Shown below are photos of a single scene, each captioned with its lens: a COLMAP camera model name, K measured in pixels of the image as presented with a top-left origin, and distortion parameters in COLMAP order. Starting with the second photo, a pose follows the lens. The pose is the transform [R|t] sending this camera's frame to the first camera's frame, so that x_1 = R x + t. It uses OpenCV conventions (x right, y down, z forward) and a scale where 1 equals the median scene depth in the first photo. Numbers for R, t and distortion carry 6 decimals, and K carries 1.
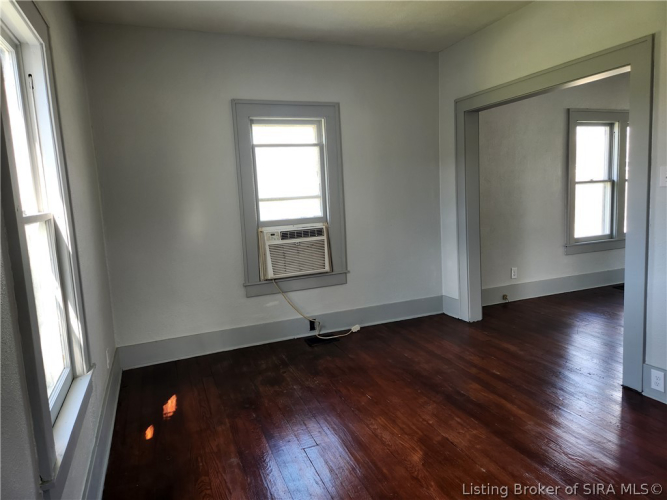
lens RADIAL K [[450.9, 0, 330.6], [0, 450.9, 243.0], [0, 0, 1]] dist [0.039662, -0.003727]
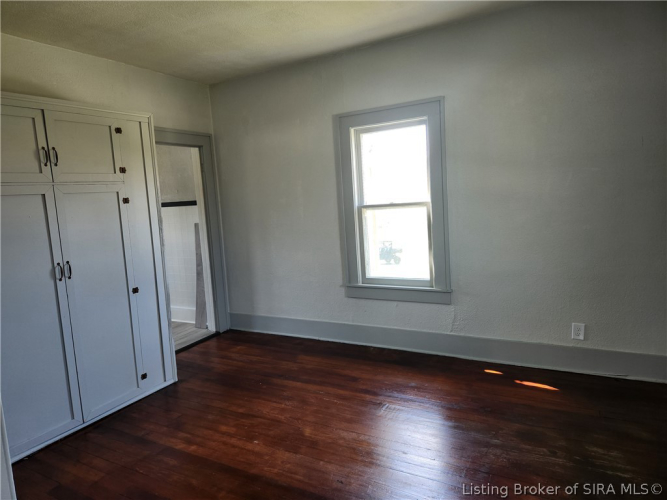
lens RADIAL K [[450.9, 0, 330.3], [0, 450.9, 246.6], [0, 0, 1]] dist [0.039662, -0.003727]
pose [[-0.770820, 0.179010, -0.611385, 0.812193], [0.029800, 0.968790, 0.246084, -0.311005], [0.636355, 0.171467, -0.752098, 1.902210]]
